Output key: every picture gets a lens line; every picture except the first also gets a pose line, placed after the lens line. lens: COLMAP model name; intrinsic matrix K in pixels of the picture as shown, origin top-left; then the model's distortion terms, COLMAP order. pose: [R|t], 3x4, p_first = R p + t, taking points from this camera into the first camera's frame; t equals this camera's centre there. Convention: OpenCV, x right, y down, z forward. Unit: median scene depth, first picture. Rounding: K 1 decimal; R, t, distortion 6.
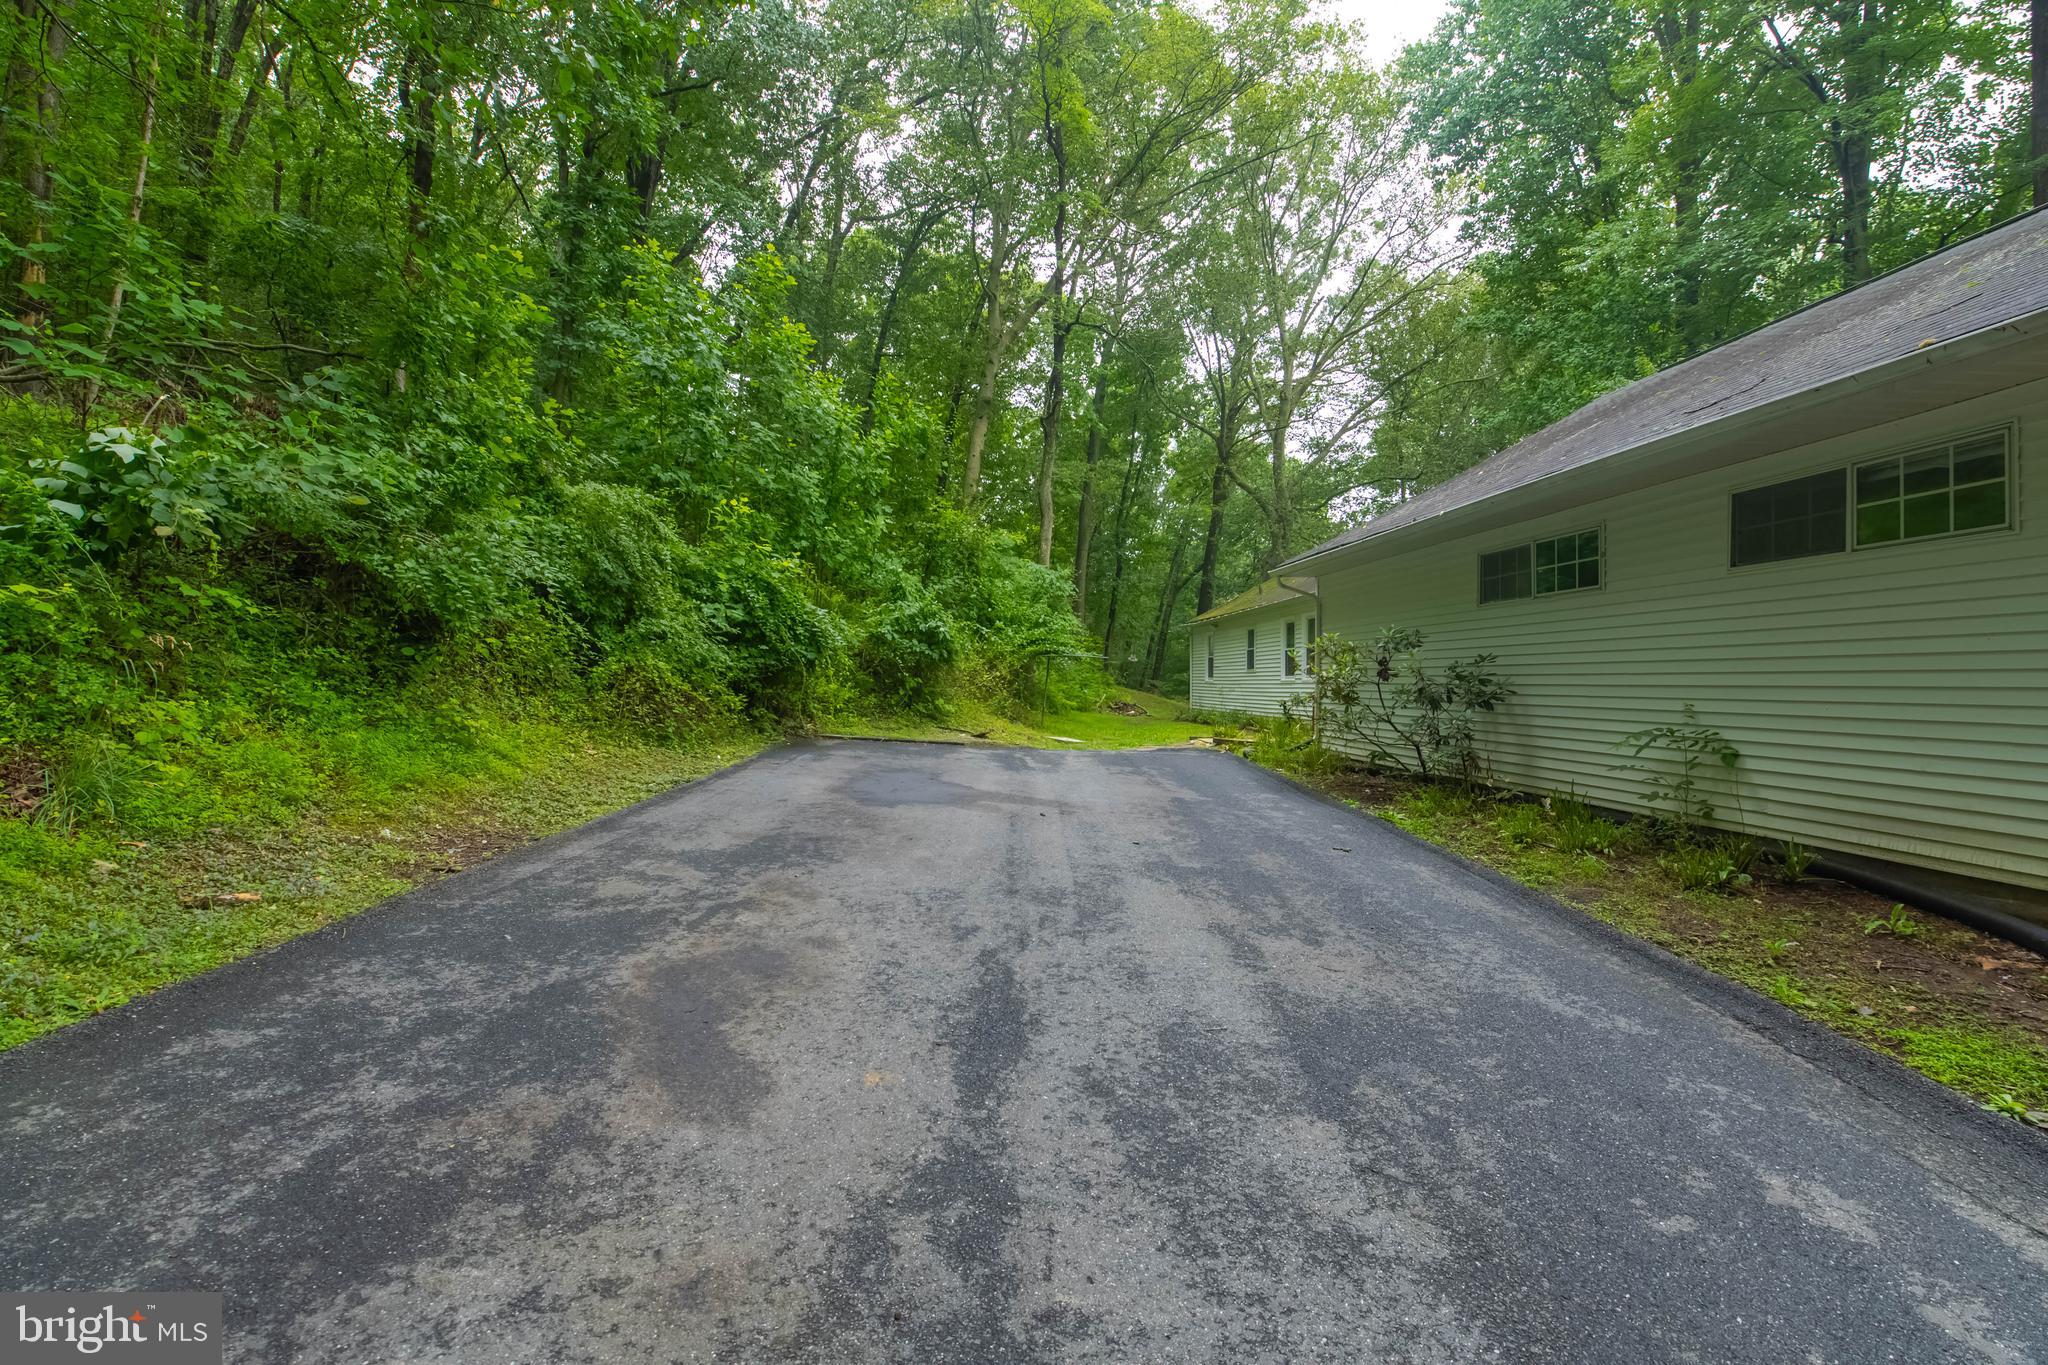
lens RADIAL K [[878.0, 0, 1012.2], [0, 878.0, 678.0], [0, 0, 1]] dist [0.000058, -0.012138]
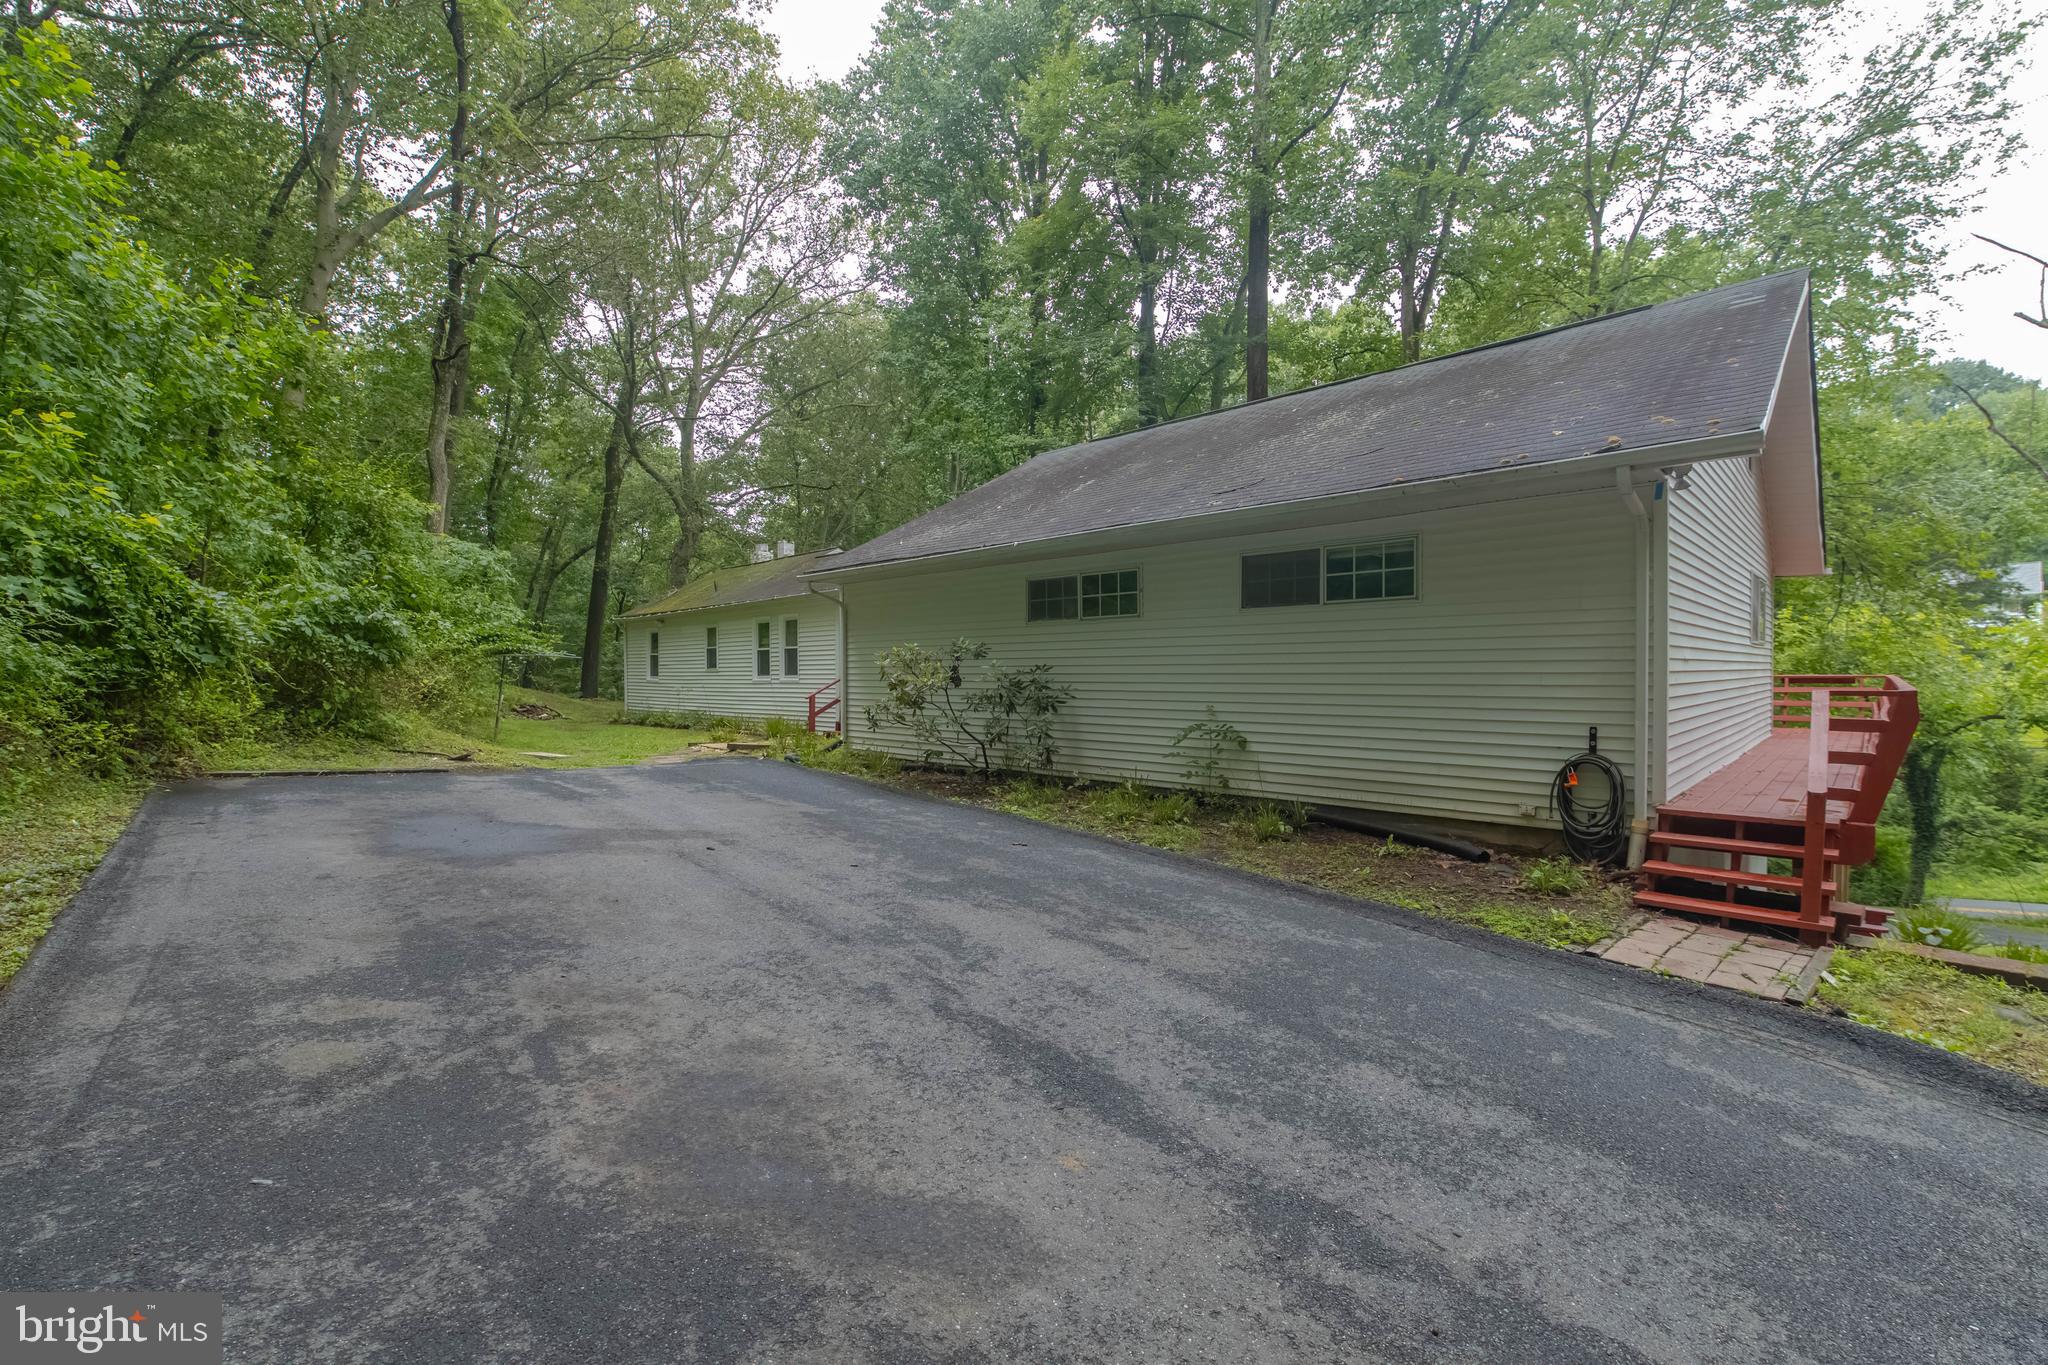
lens RADIAL K [[878.0, 0, 1012.2], [0, 878.0, 678.0], [0, 0, 1]] dist [0.000058, -0.012138]
pose [[0.764371, -0.009371, 0.644708, -0.507720], [0.003589, 0.999941, 0.010279, -0.041847], [-0.644767, -0.005542, 0.764359, 0.212026]]
